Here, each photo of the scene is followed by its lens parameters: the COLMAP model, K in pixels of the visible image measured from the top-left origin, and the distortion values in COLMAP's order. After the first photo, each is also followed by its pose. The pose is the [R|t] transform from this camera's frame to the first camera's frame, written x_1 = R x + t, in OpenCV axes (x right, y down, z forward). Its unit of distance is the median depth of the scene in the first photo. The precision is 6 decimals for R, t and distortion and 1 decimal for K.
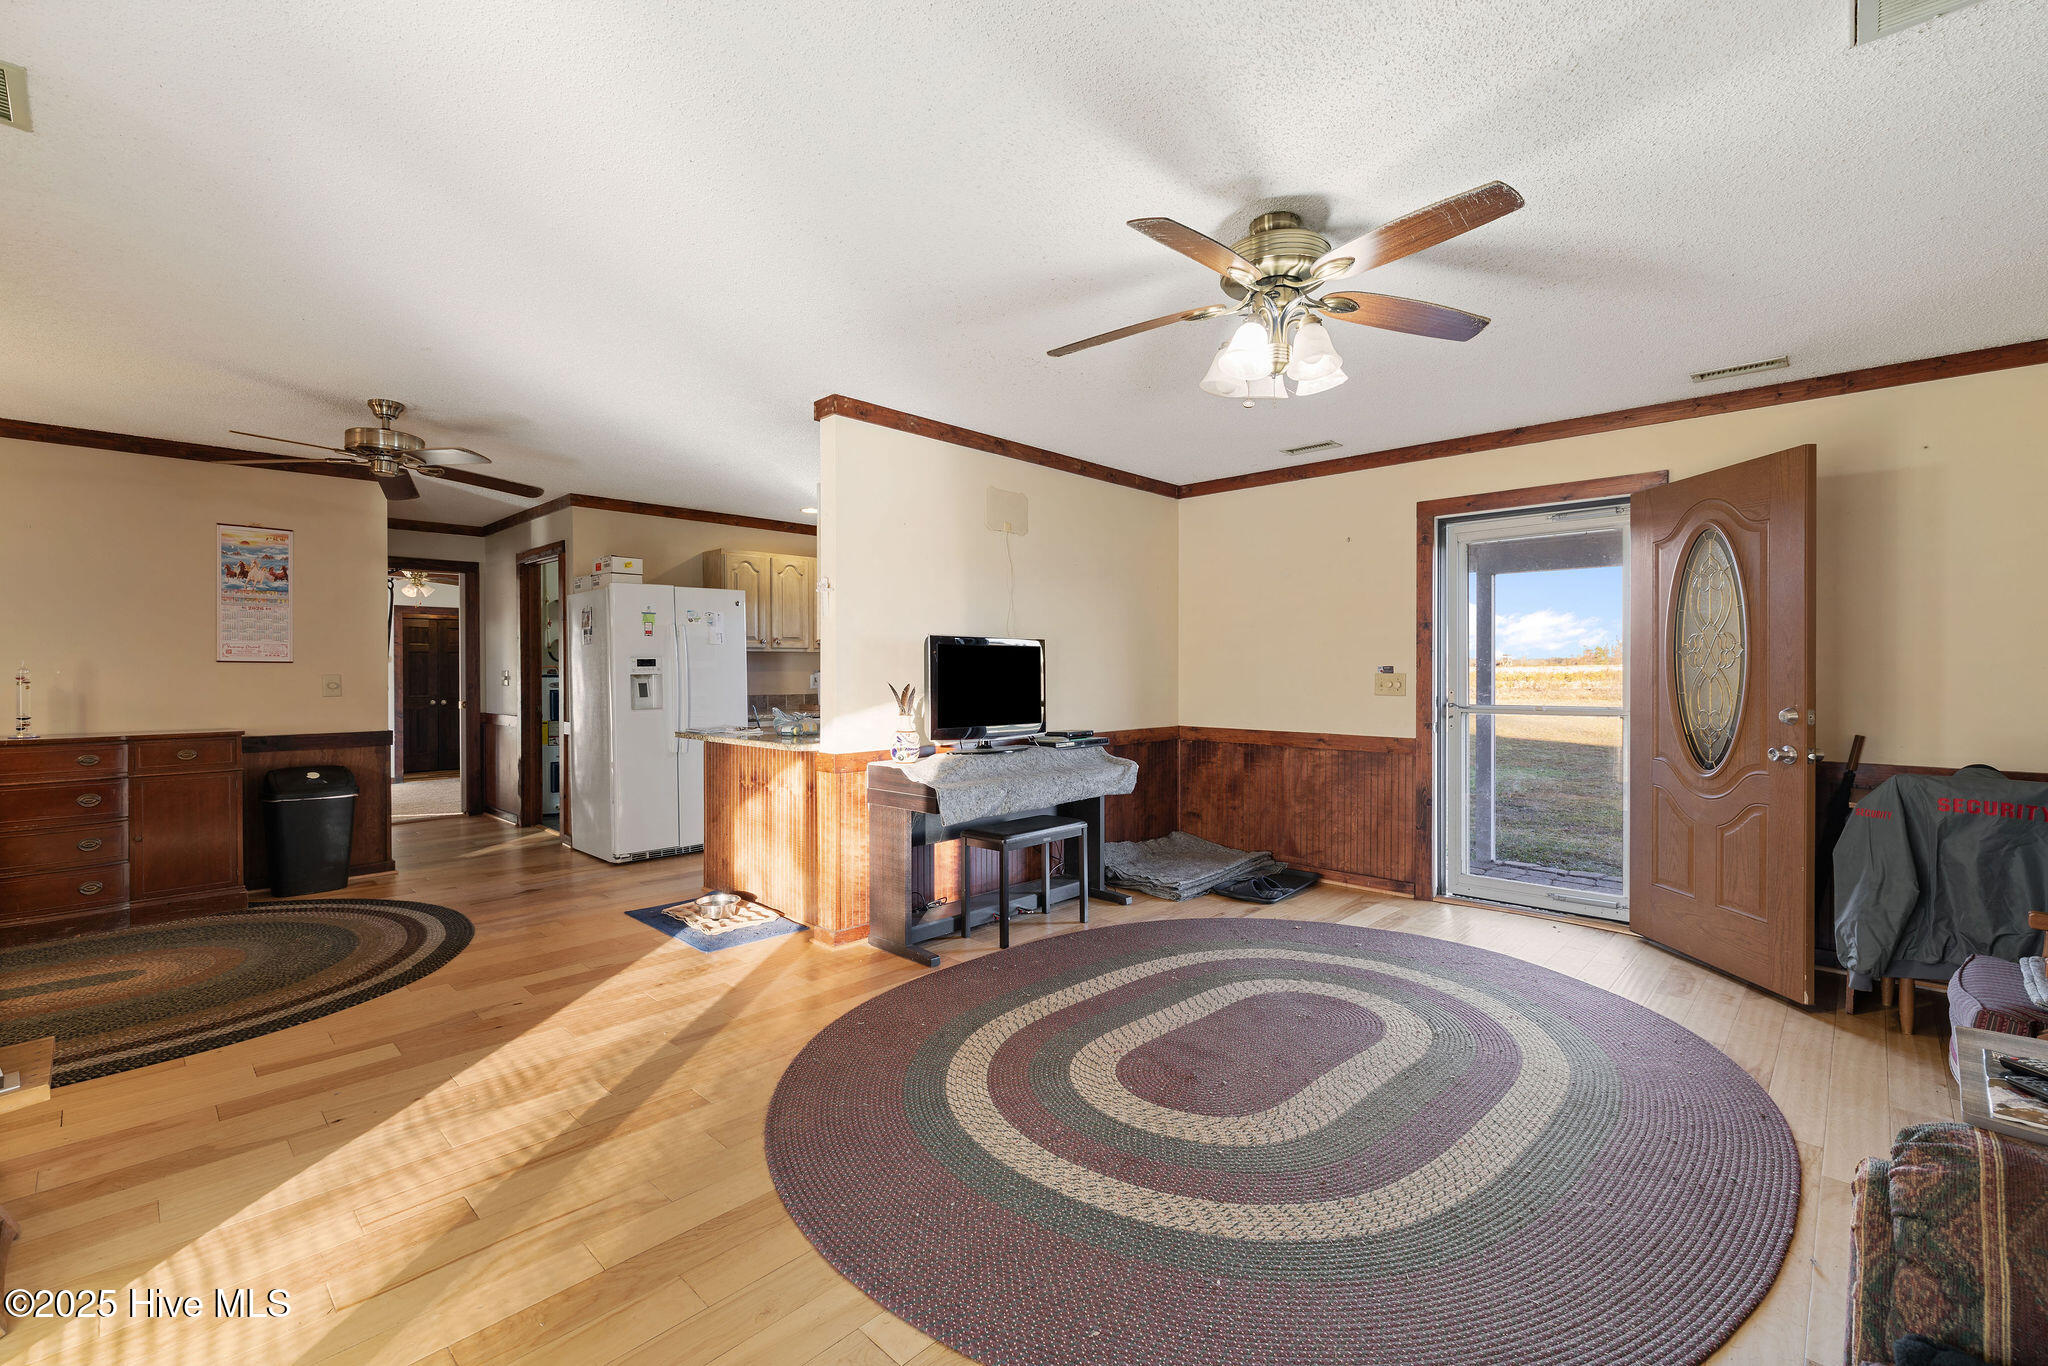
lens RADIAL K [[880.2, 0, 1021.1], [0, 880.2, 674.7], [0, 0, 1]] dist [0.000556, 0.000519]
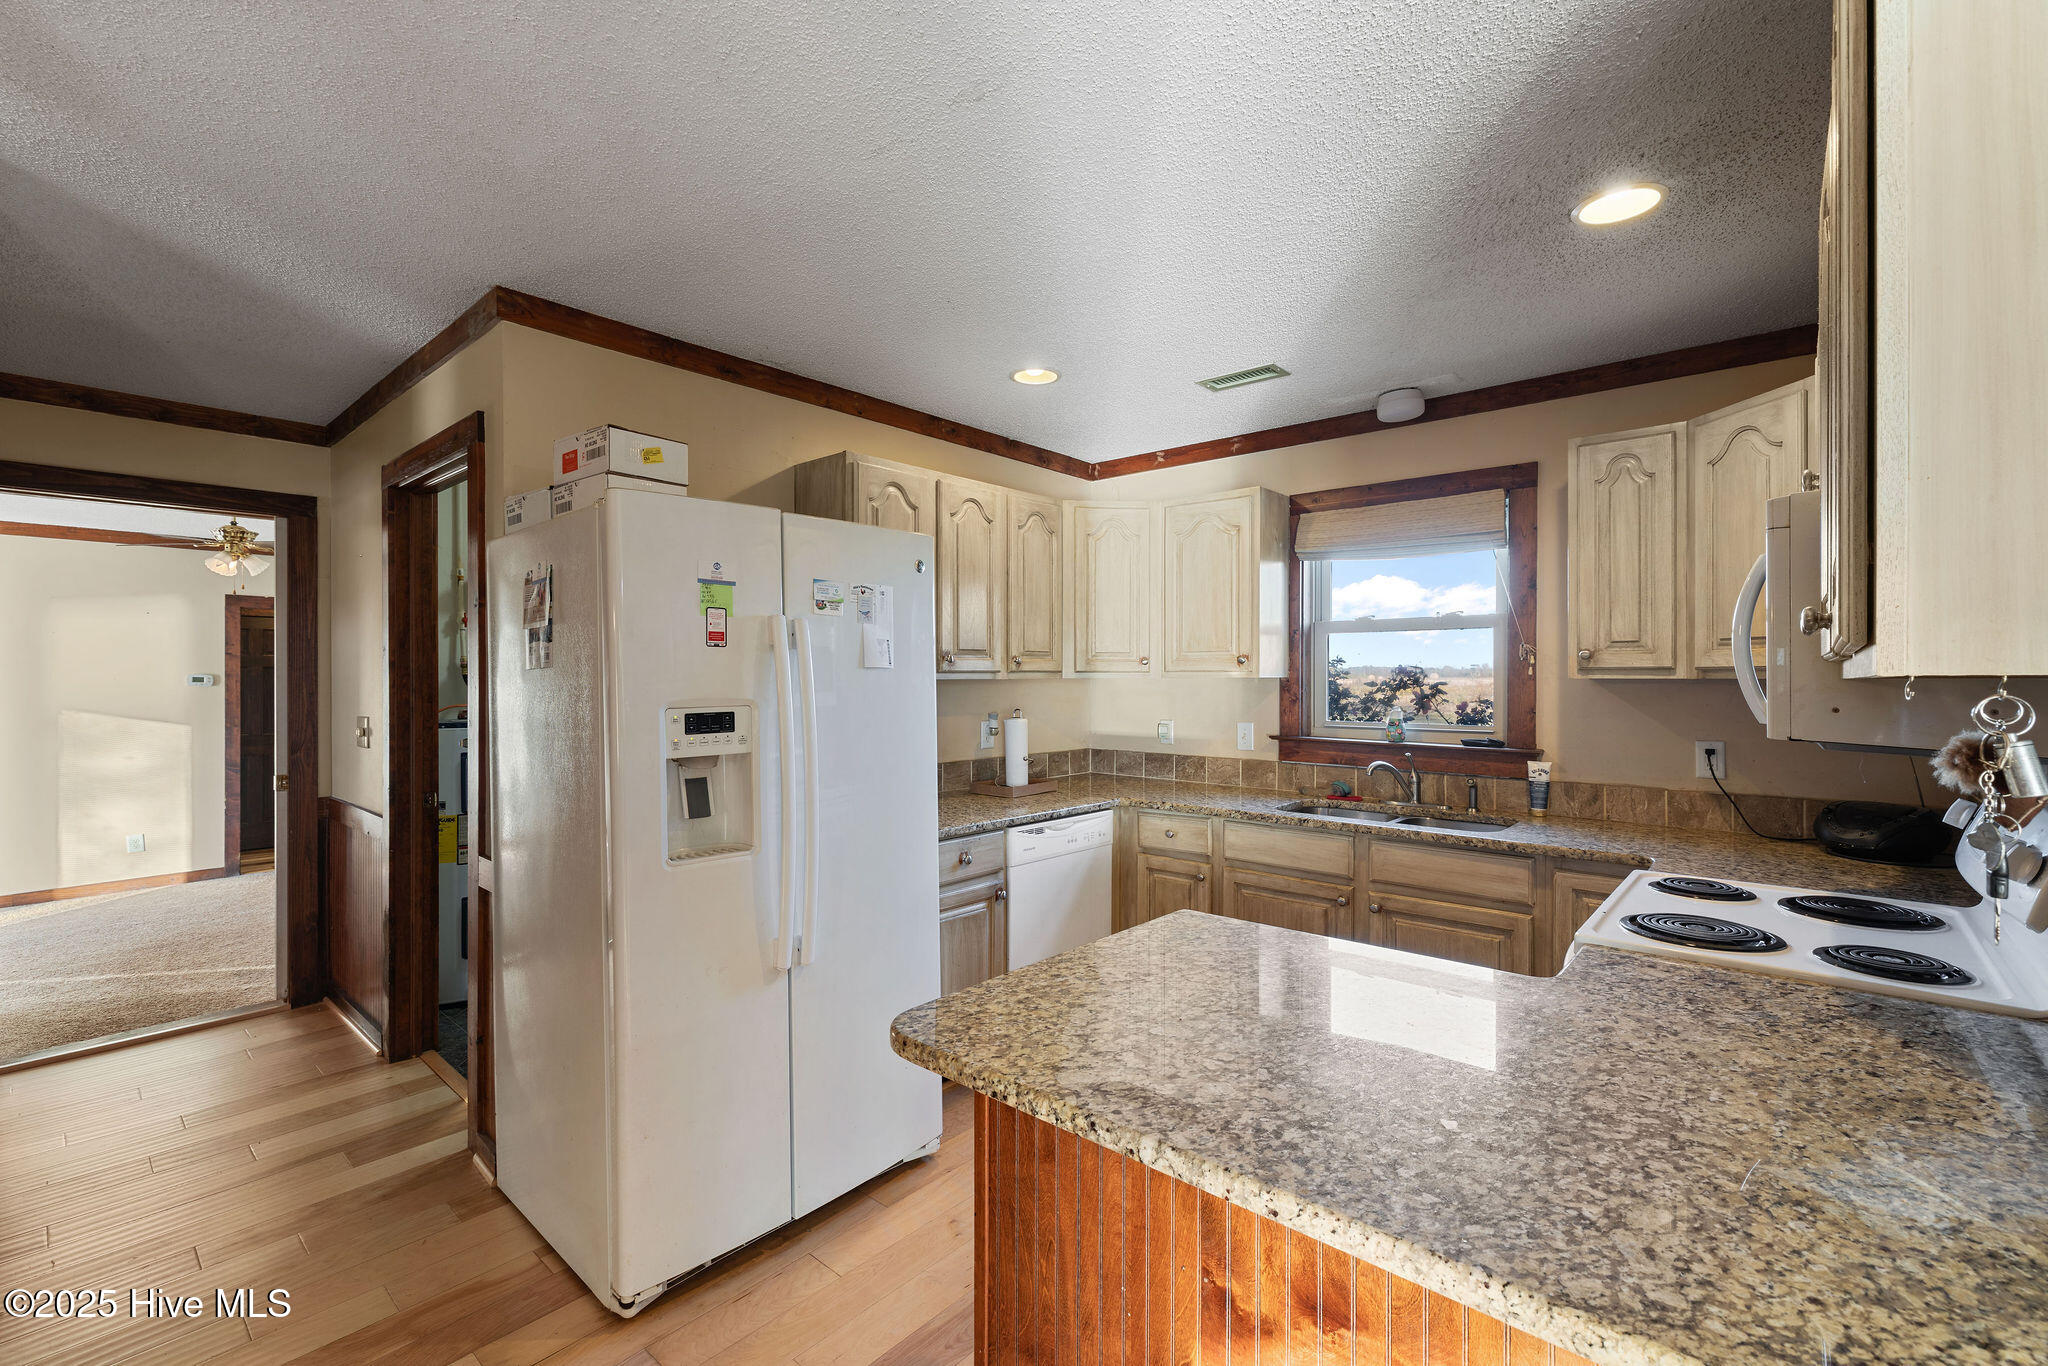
lens RADIAL K [[888.7, 0, 1022.7], [0, 888.7, 675.2], [0, 0, 1]] dist [0.000576, 0.001012]
pose [[0.999095, 0.001216, 0.042516, -0.277920], [-0.000829, 0.999958, -0.009123, -0.026036], [-0.042525, 0.009079, 0.999054, 0.562344]]
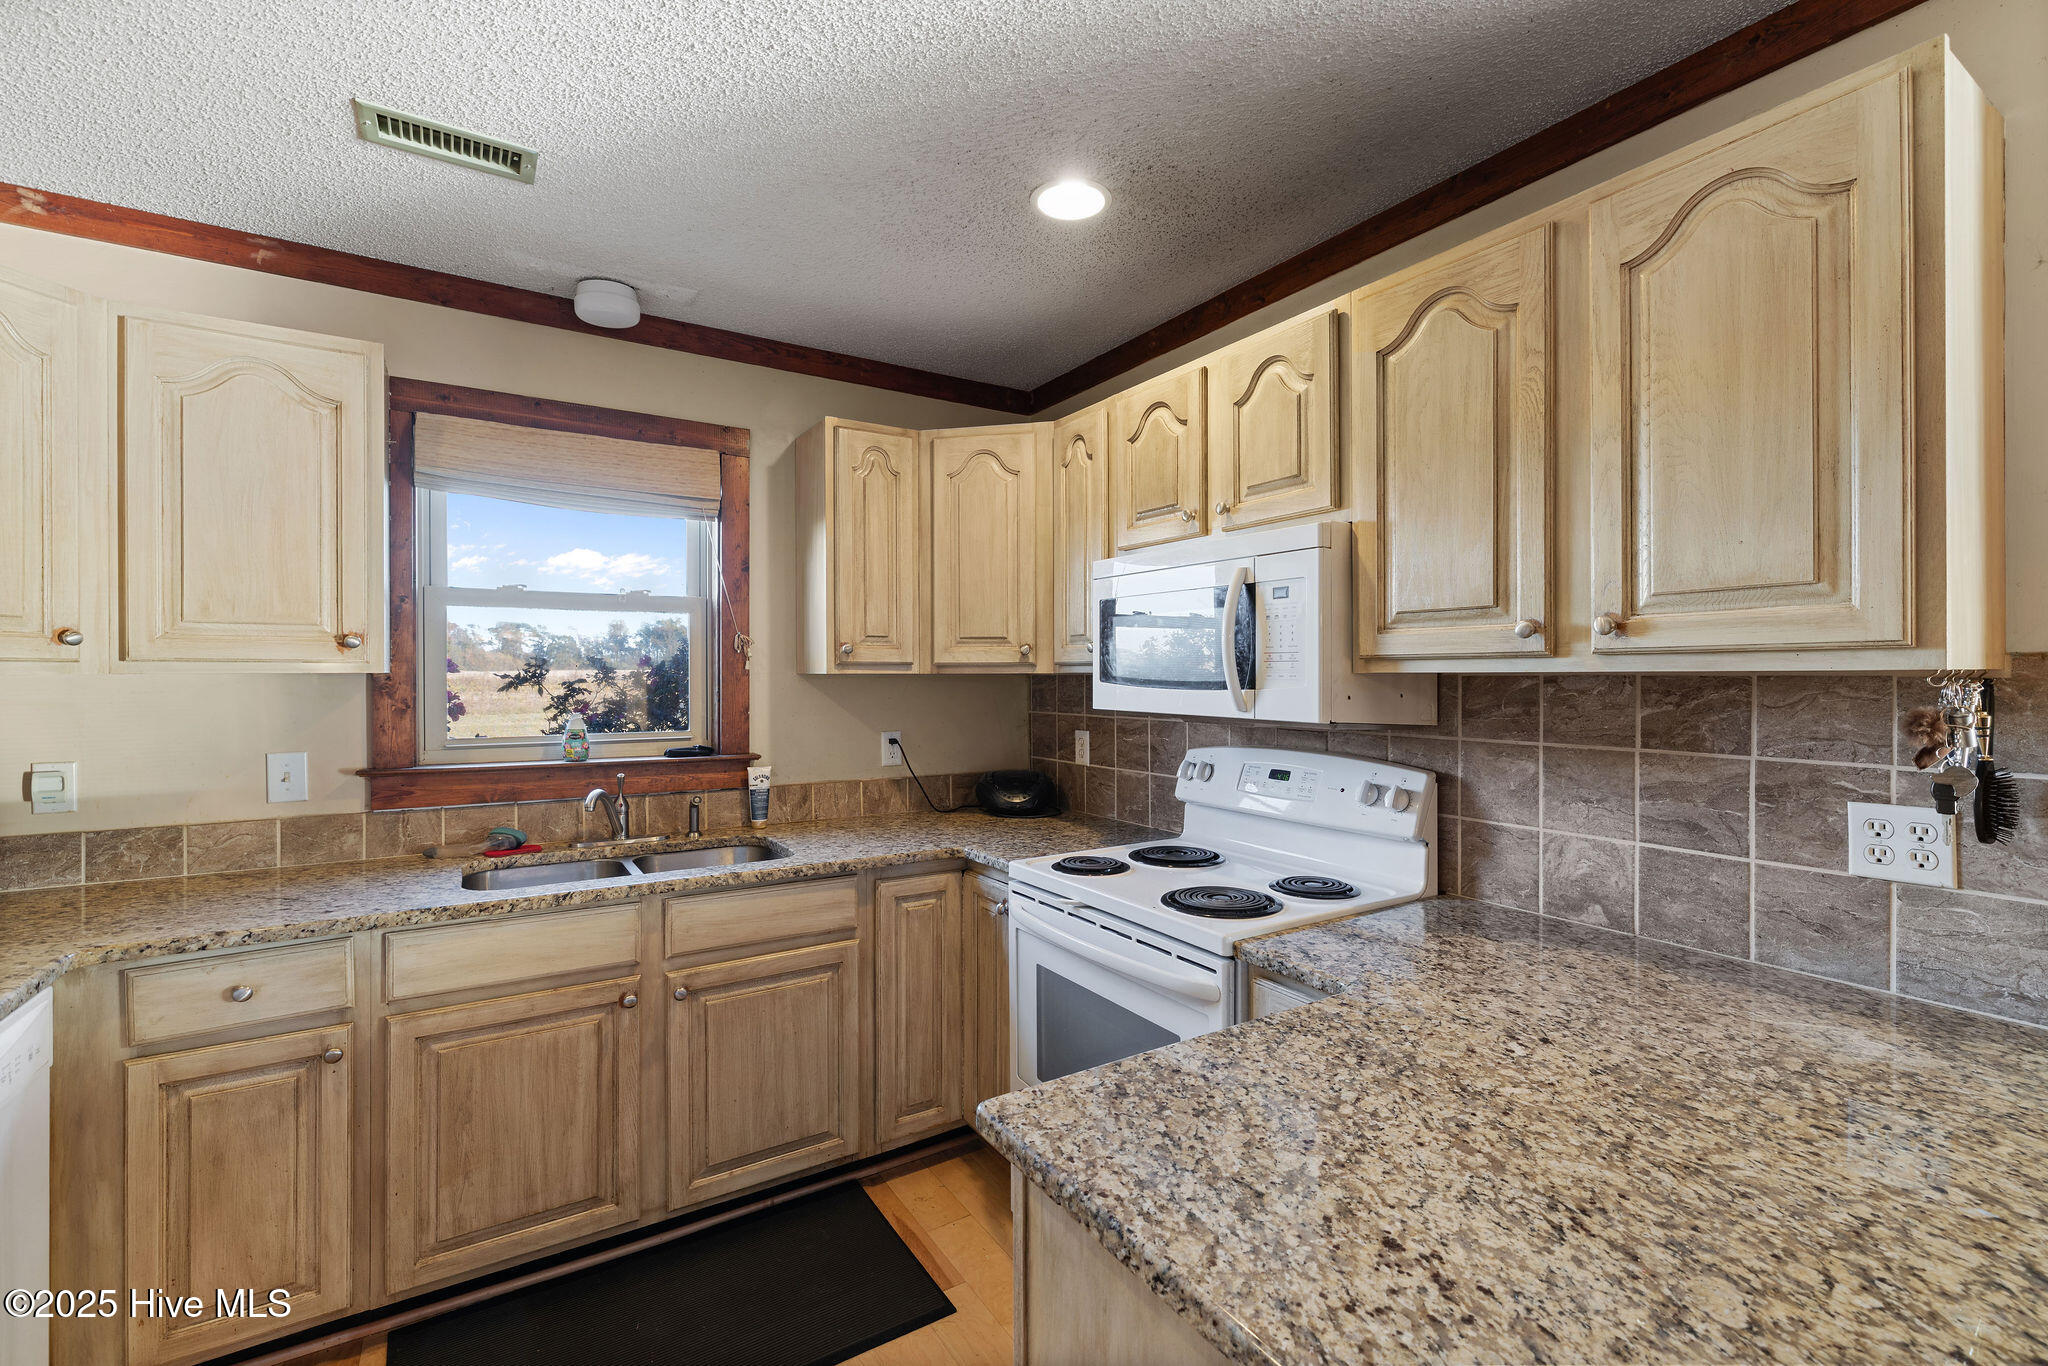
lens RADIAL K [[880.2, 0, 1021.1], [0, 880.2, 674.7], [0, 0, 1]] dist [0.000556, 0.000519]
pose [[0.243131, -0.001075, 0.969993, -0.361526], [0.006892, 0.999976, -0.000620, -0.027249], [-0.969969, 0.006836, 0.243133, 0.808390]]
